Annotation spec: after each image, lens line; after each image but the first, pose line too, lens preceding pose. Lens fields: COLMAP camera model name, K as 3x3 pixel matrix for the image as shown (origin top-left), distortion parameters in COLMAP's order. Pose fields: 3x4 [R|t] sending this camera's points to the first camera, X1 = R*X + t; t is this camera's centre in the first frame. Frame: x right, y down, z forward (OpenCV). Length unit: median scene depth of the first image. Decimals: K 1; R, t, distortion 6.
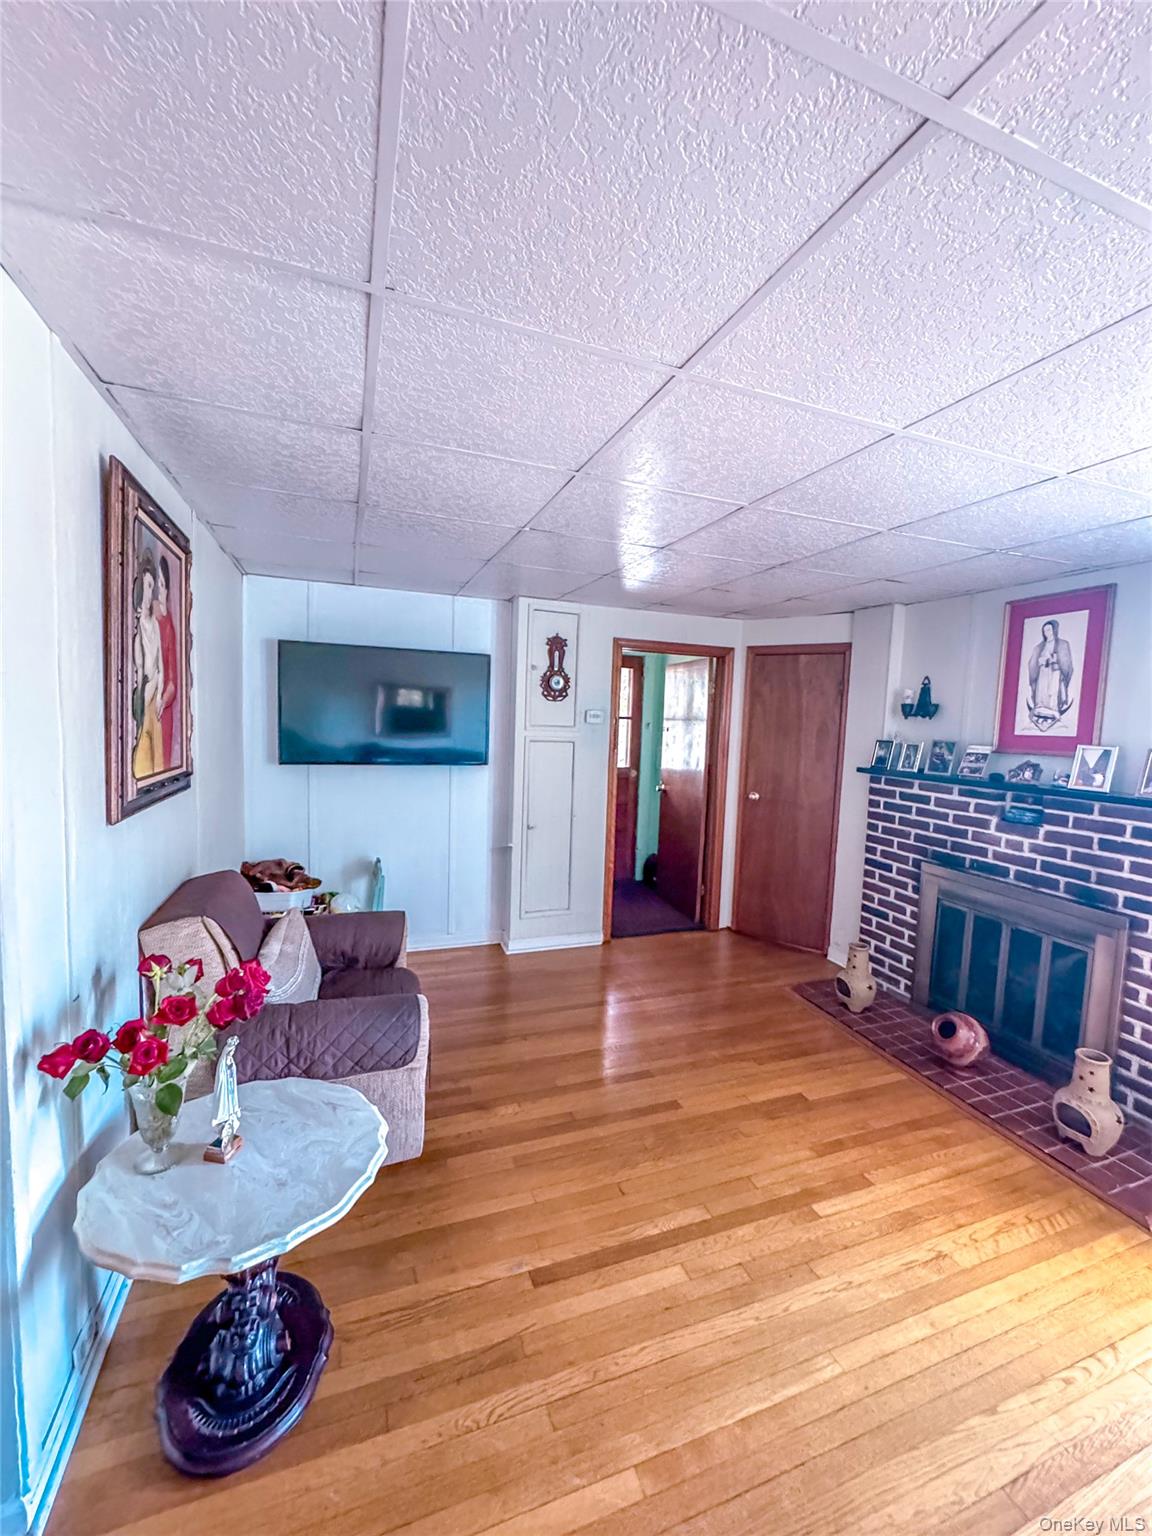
lens RADIAL K [[613.6, 0, 578.5], [0, 613.6, 765.9], [0, 0, 1]] dist [-0.005732, 0.000421]
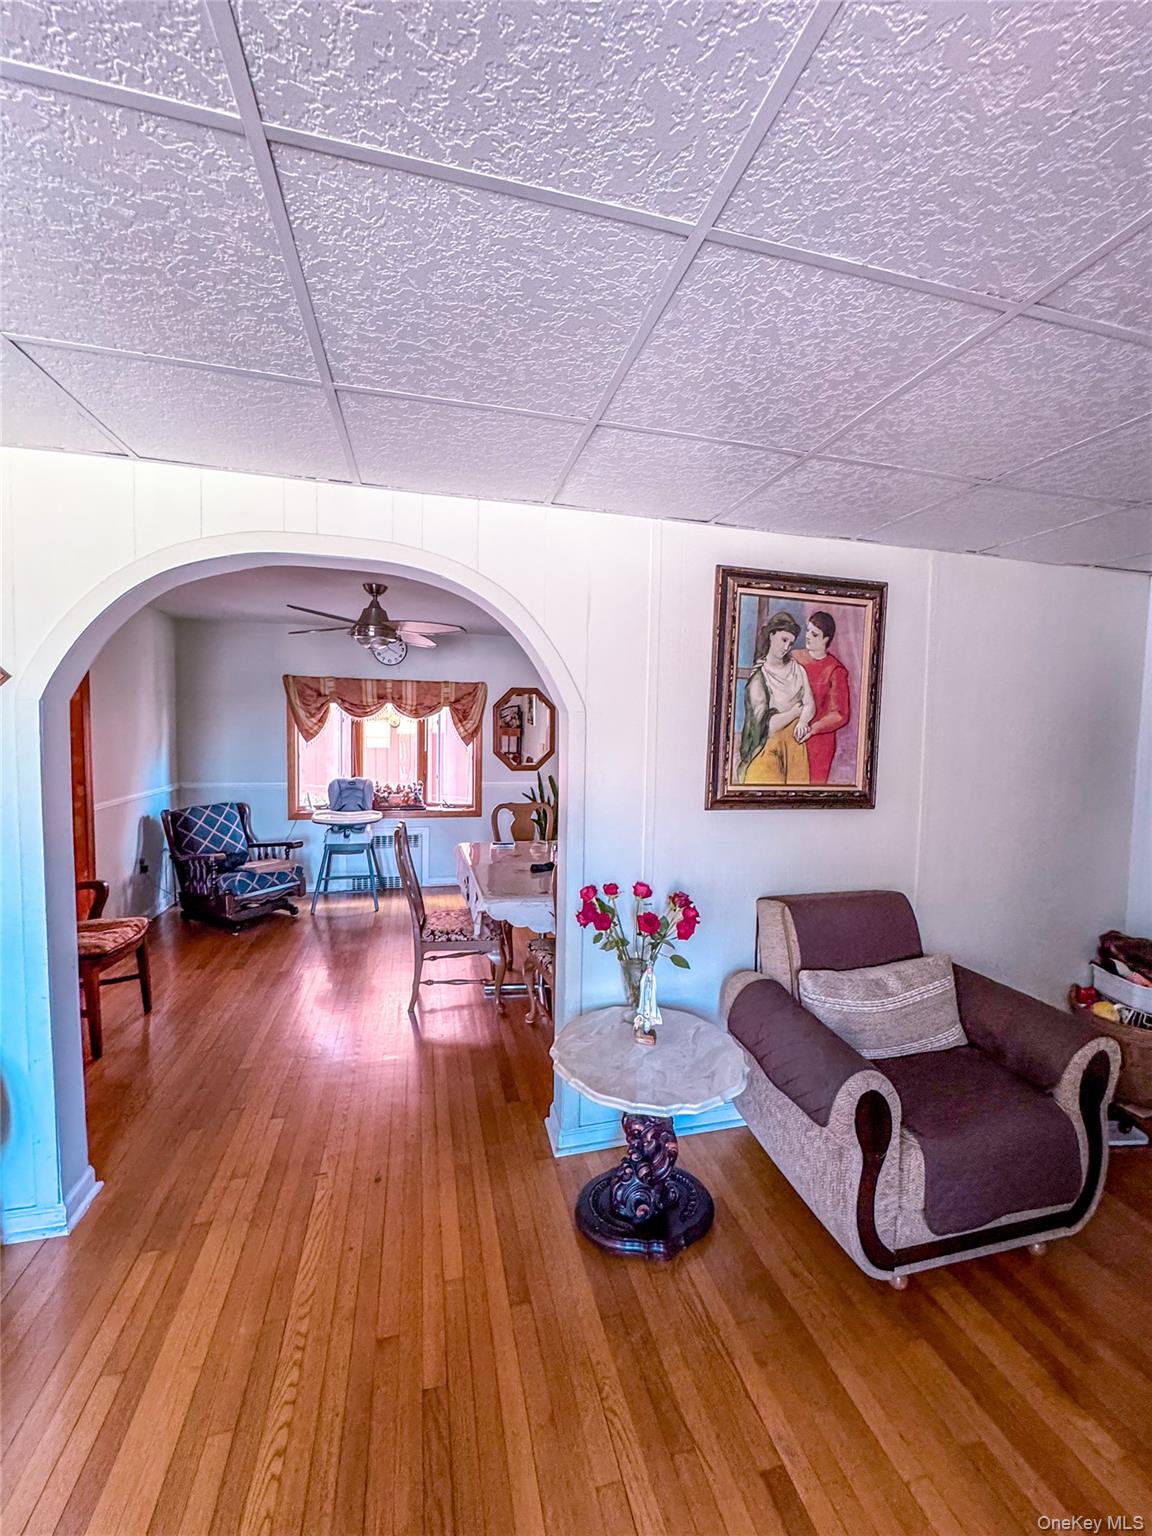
lens RADIAL K [[613.6, 0, 577.4], [0, 613.6, 766.1], [0, 0, 1]] dist [-0.005732, 0.000421]
pose [[-0.104580, 0.017926, -0.994355, 0.409521], [-0.104421, 0.994113, 0.028904, -0.011394], [0.989019, 0.106854, -0.102092, 0.449953]]
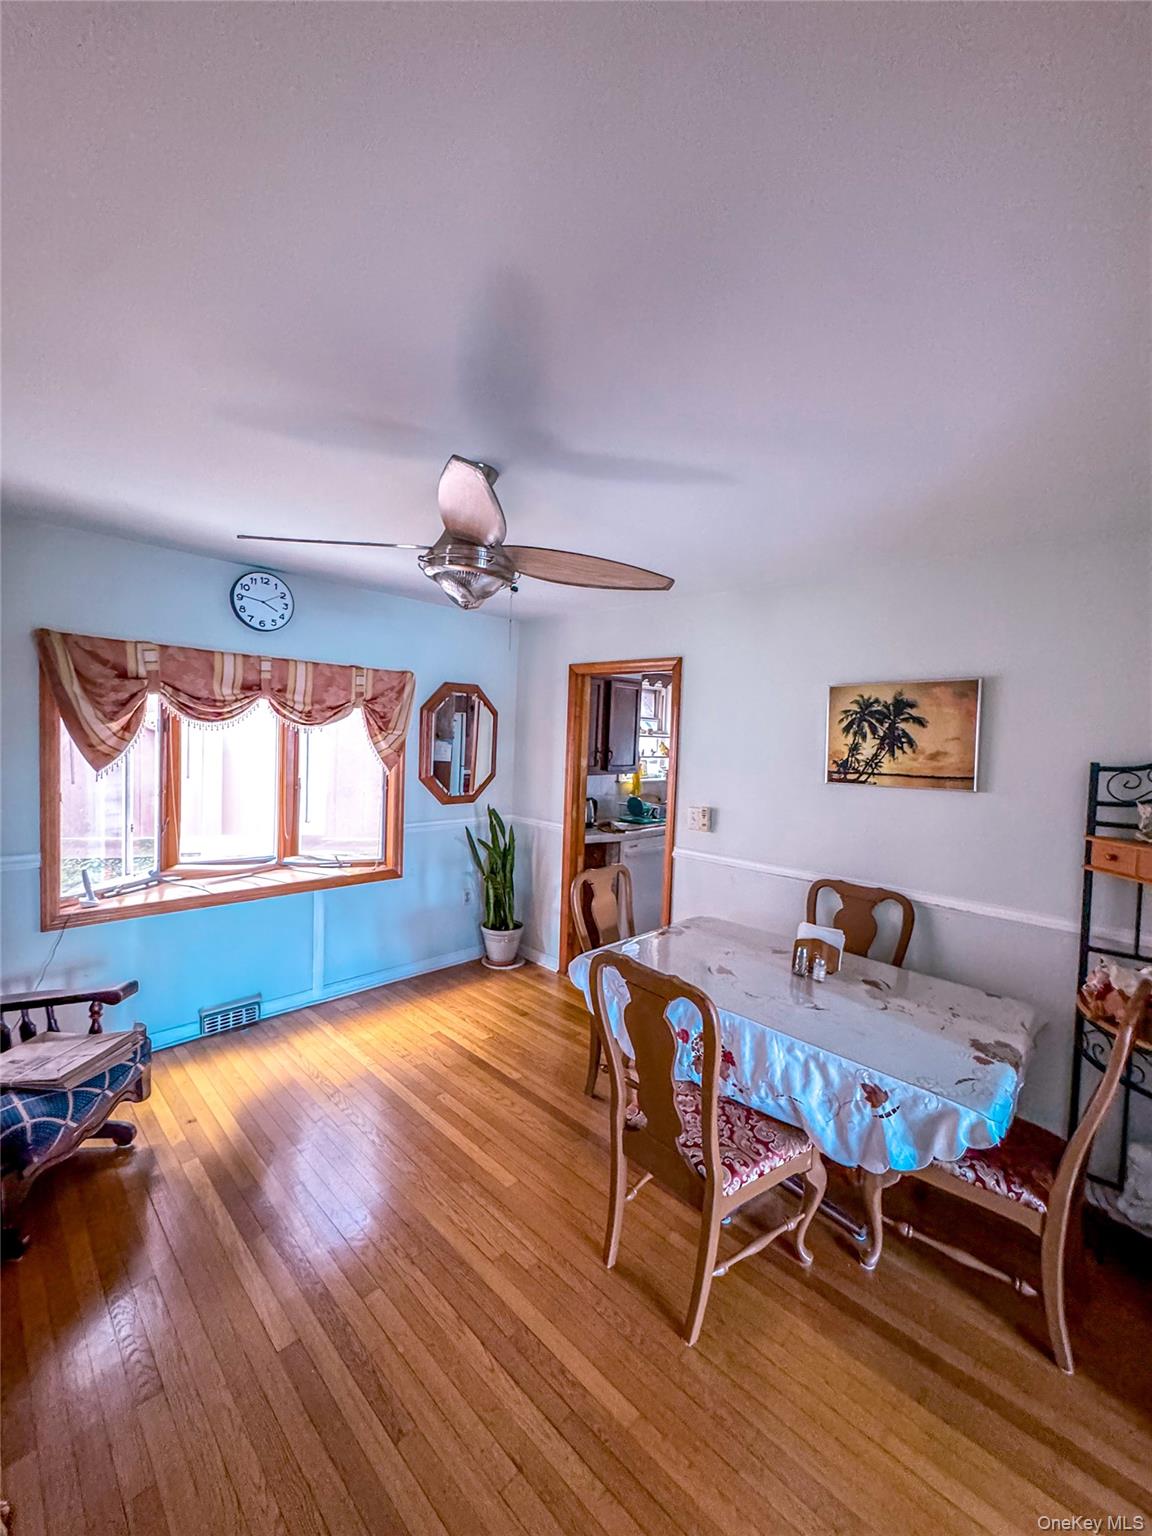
lens RADIAL K [[613.6, 0, 578.9], [0, 613.6, 764.3], [0, 0, 1]] dist [-0.005732, 0.000421]
pose [[0.431265, 0.016031, -0.902083, 0.179515], [-0.093743, 0.995227, -0.027130, -0.005802], [0.897342, 0.096264, 0.430709, 0.173624]]
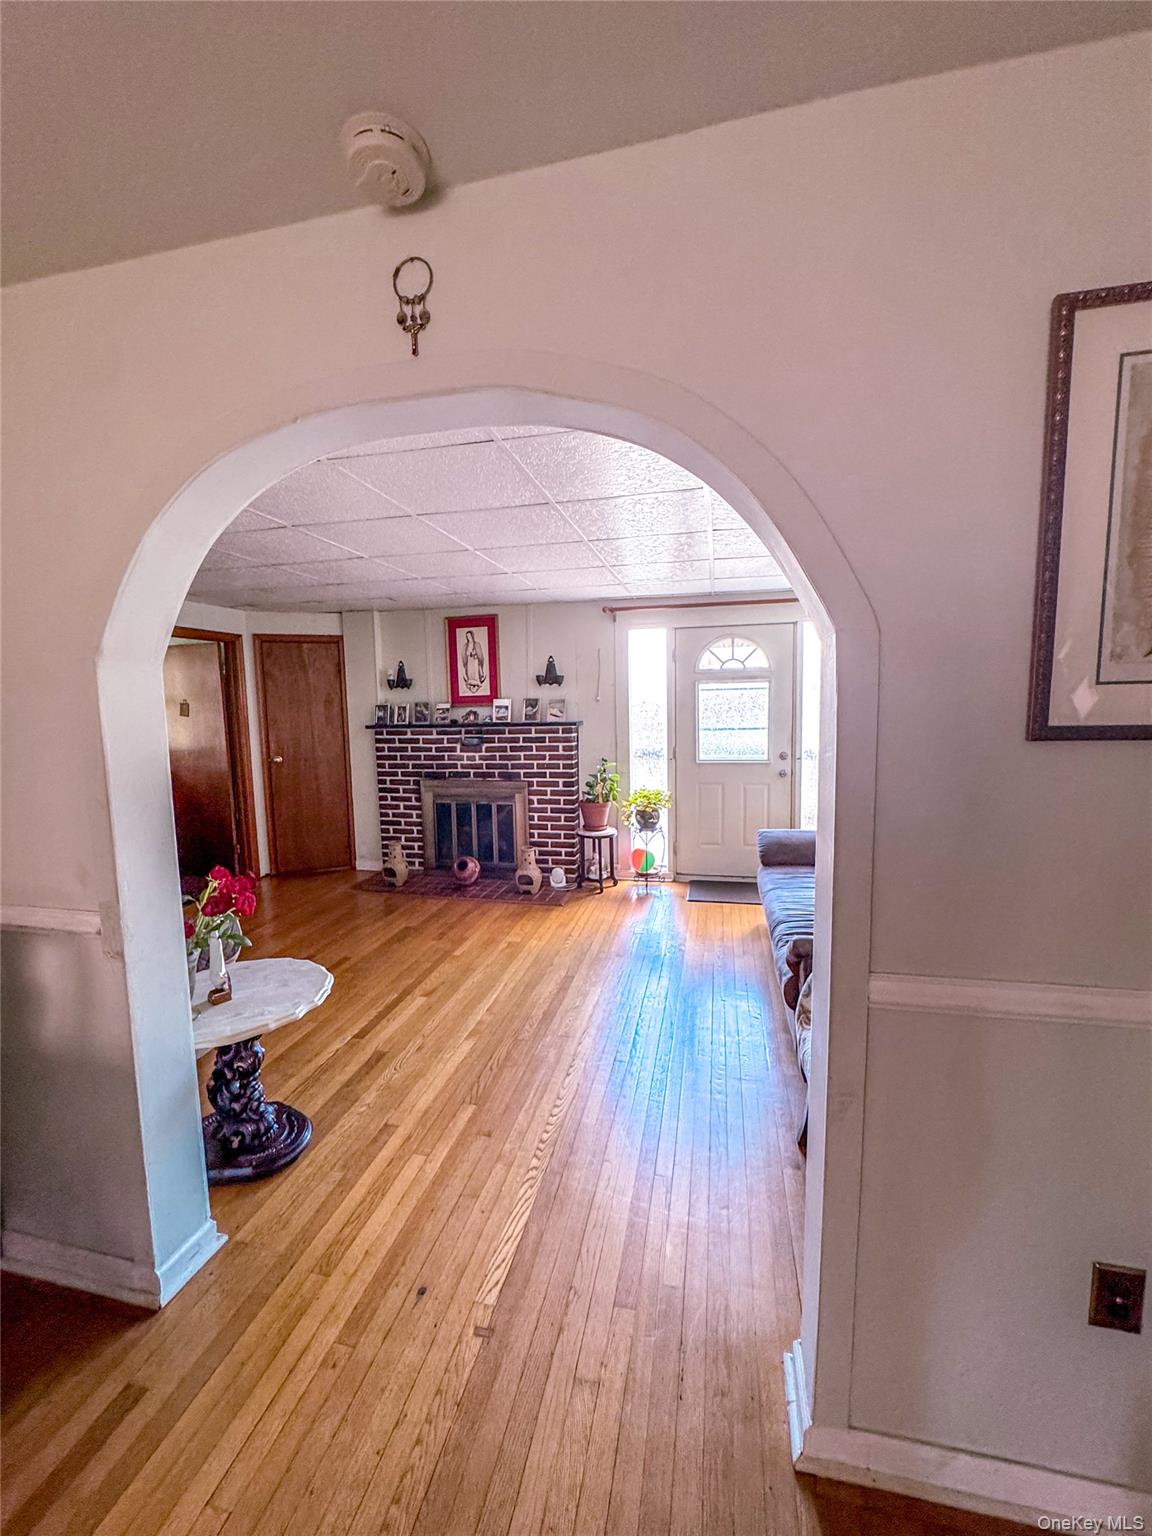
lens RADIAL K [[613.6, 0, 574.9], [0, 613.6, 767.7], [0, 0, 1]] dist [-0.005732, 0.000421]
pose [[0.552265, -0.134995, 0.822666, -0.597685], [0.106400, 0.990146, 0.091050, 0.027778], [-0.826851, 0.037248, 0.561186, -0.247319]]
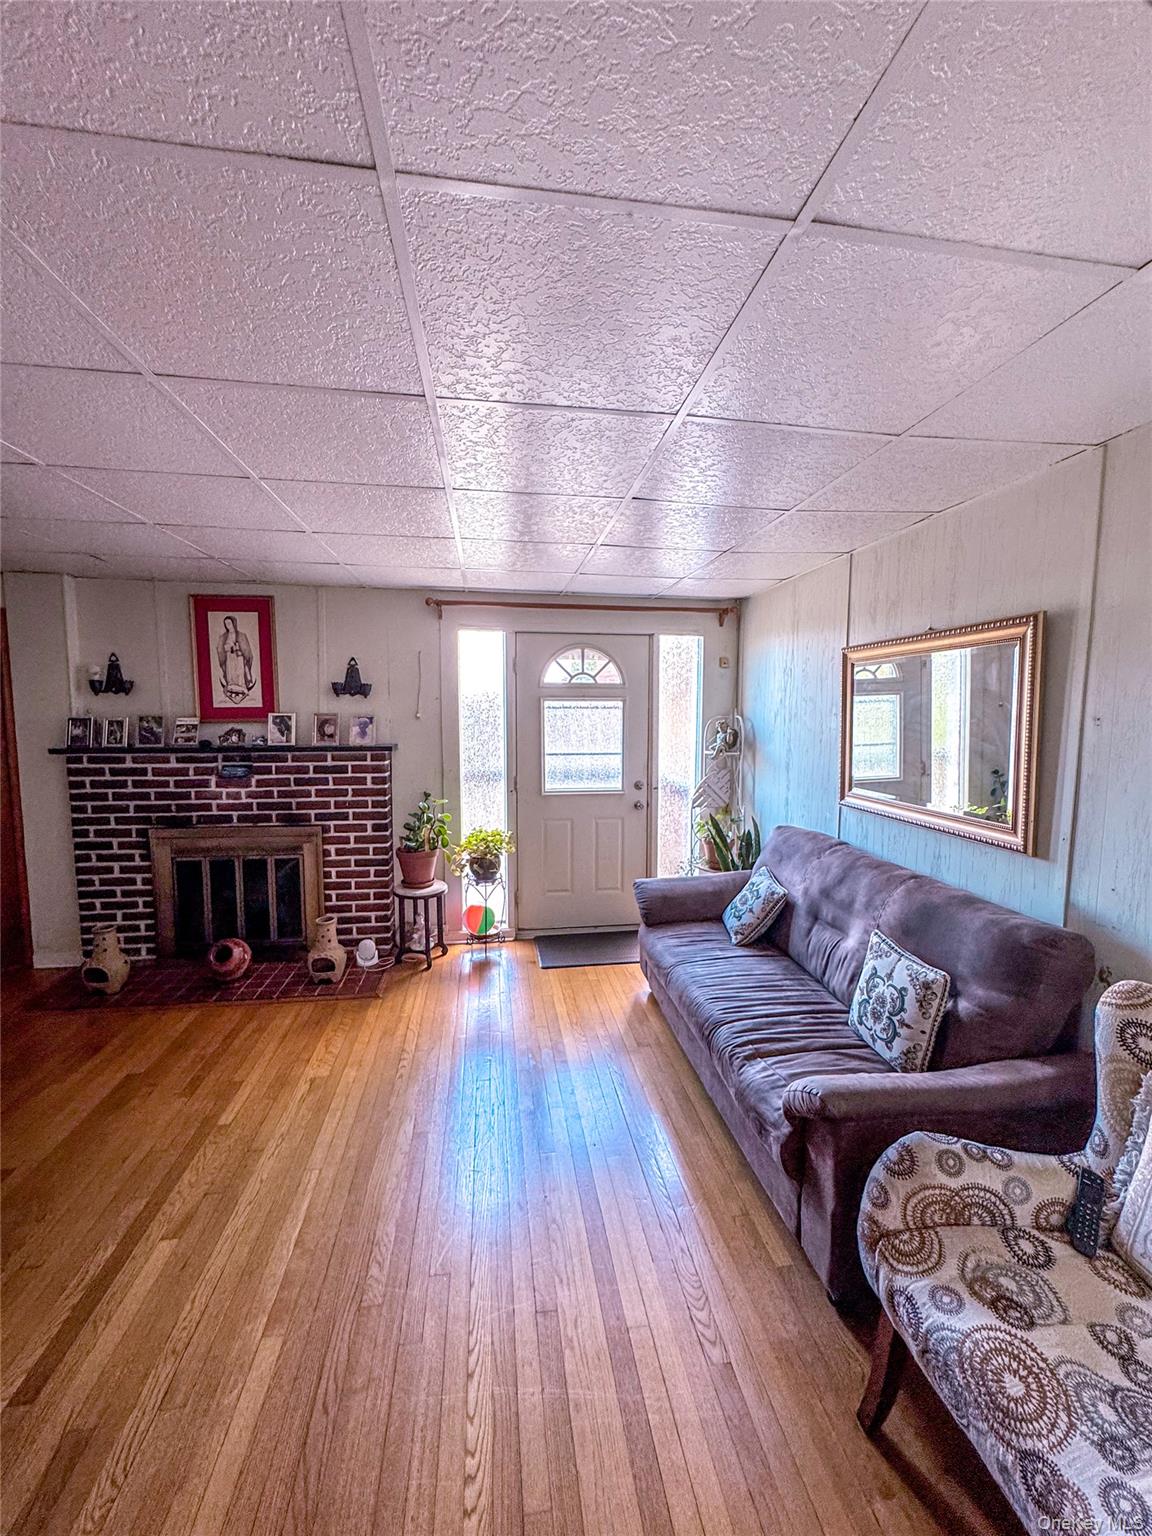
lens RADIAL K [[613.6, 0, 576.7], [0, 613.6, 766.0], [0, 0, 1]] dist [-0.005732, 0.000421]
pose [[0.211478, -0.126518, 0.969160, -0.354643], [0.081634, 0.990408, 0.111479, -0.013238], [-0.973968, 0.055541, 0.219778, 0.038431]]
